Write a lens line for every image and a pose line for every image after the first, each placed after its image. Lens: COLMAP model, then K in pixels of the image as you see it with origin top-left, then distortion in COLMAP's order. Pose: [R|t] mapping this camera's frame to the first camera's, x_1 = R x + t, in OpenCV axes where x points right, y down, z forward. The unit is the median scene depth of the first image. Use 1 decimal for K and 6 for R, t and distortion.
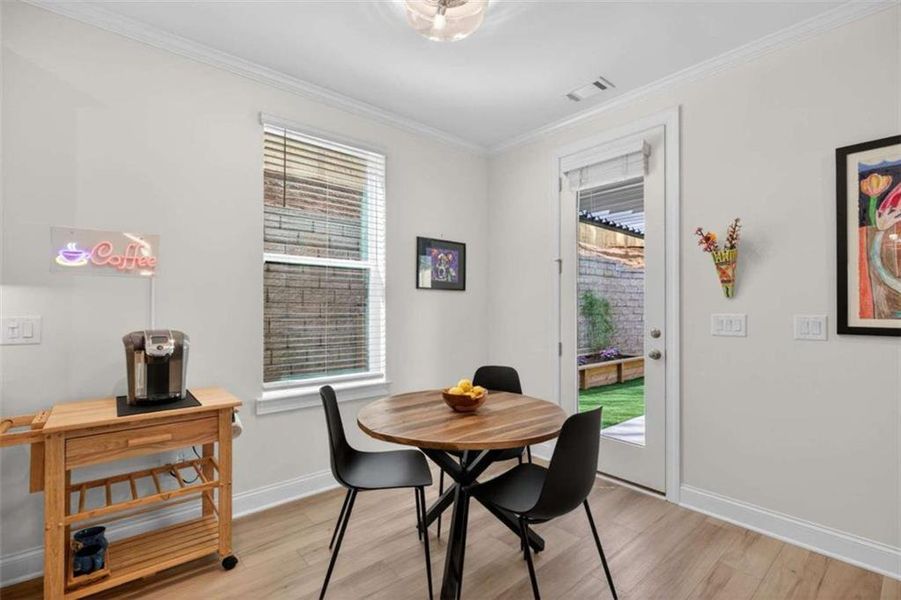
lens RADIAL K [[410.3, 0, 457.7], [0, 410.3, 306.2], [0, 0, 1]] dist [-0.003051, 0.000004]
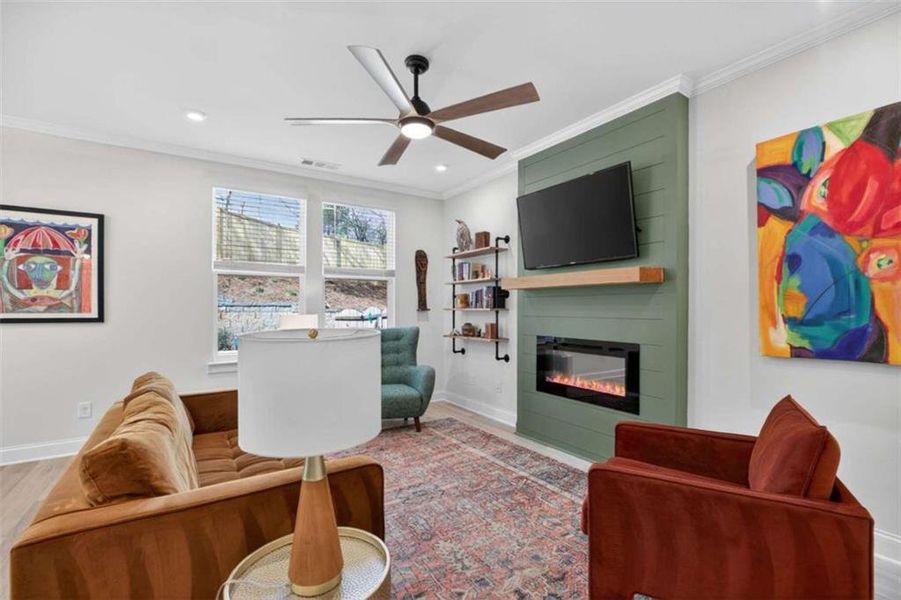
lens RADIAL K [[410.3, 0, 457.7], [0, 410.3, 306.2], [0, 0, 1]] dist [-0.003051, 0.000004]
pose [[0.137946, 0.000030, 0.990440, -0.264653], [-0.004606, 0.999989, 0.000611, -0.004786], [-0.990429, -0.004646, 0.137945, -0.771590]]
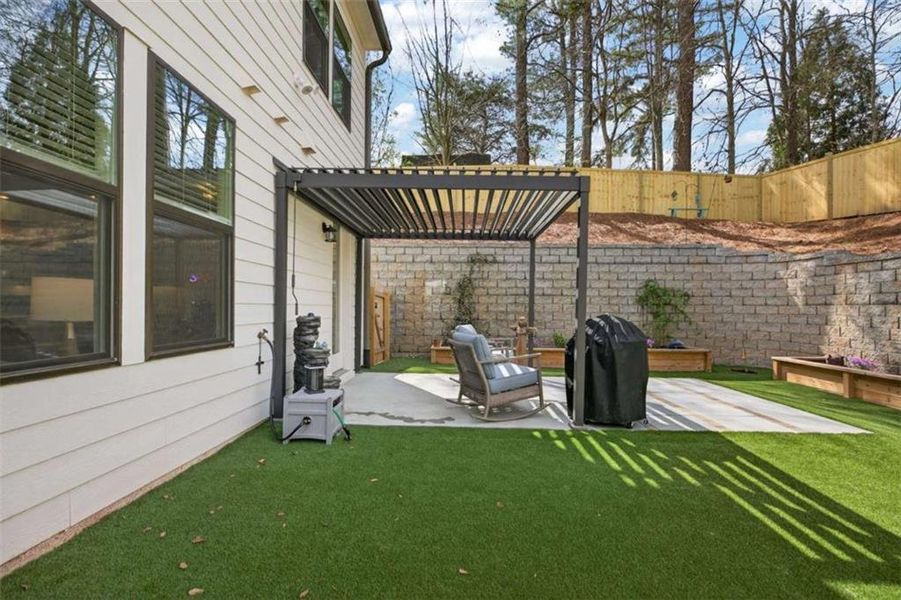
lens RADIAL K [[403.1, 0, 457.0], [0, 403.1, 308.4], [0, 0, 1]] dist [-0.001266, -0.000179]
pose [[0.742779, 0.000926, -0.669535, 2.430196], [0.001491, 0.999994, 0.003037, 0.100142], [0.669534, -0.003254, 0.742774, -0.063554]]
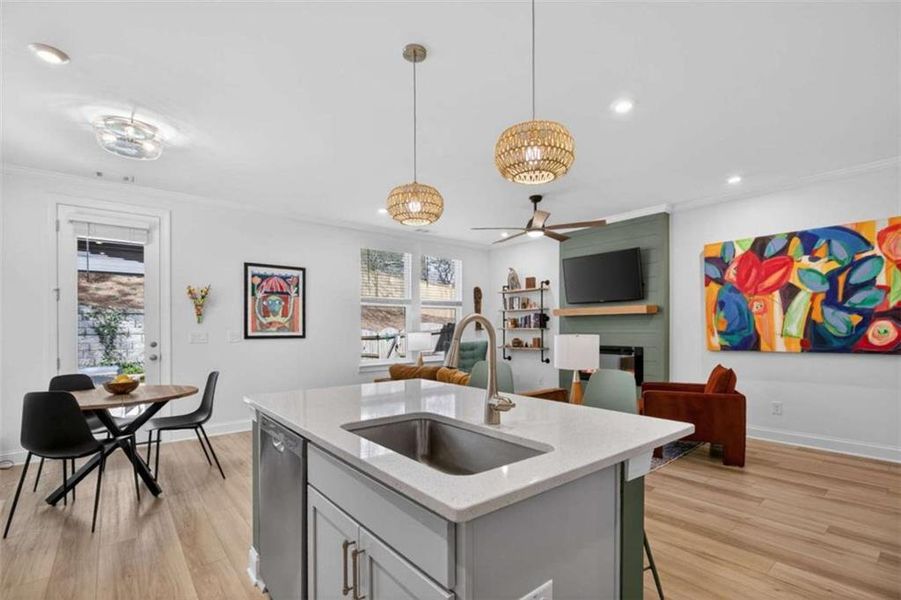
lens RADIAL K [[416.4, 0, 450.8], [0, 416.4, 326.8], [0, 0, 1]] dist [0.000609, -0.000018]
pose [[0.036125, -0.000327, 0.999347, -1.165705], [0.000107, 1.000000, 0.000323, -0.003518], [-0.999347, 0.000095, 0.036125, -0.240917]]
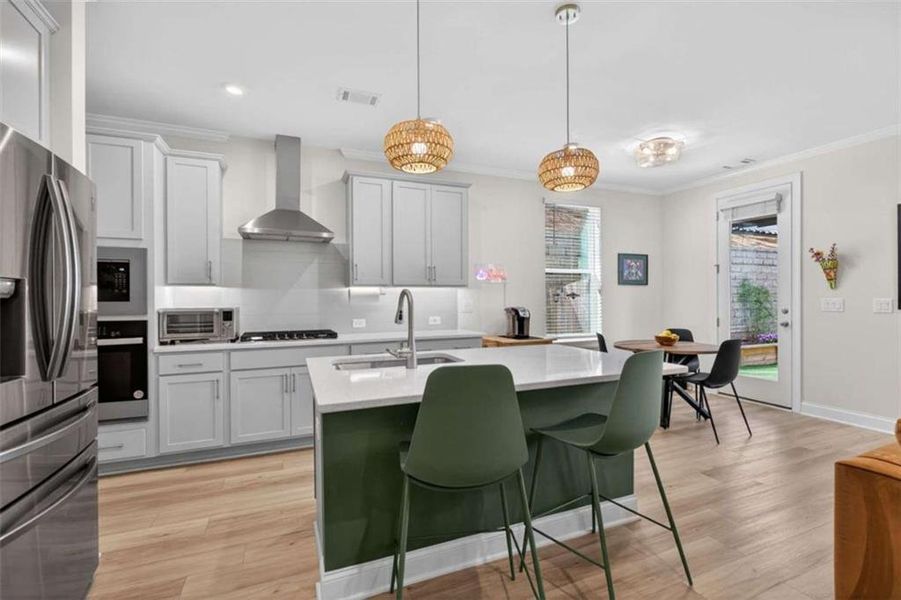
lens RADIAL K [[408.3, 0, 461.6], [0, 408.3, 300.3], [0, 0, 1]] dist [-0.000463, -0.000175]
pose [[0.952230, -0.004442, -0.305349, -0.257173], [0.008380, 0.999898, 0.011589, -0.005512], [0.305266, -0.013595, 0.952170, -0.980038]]
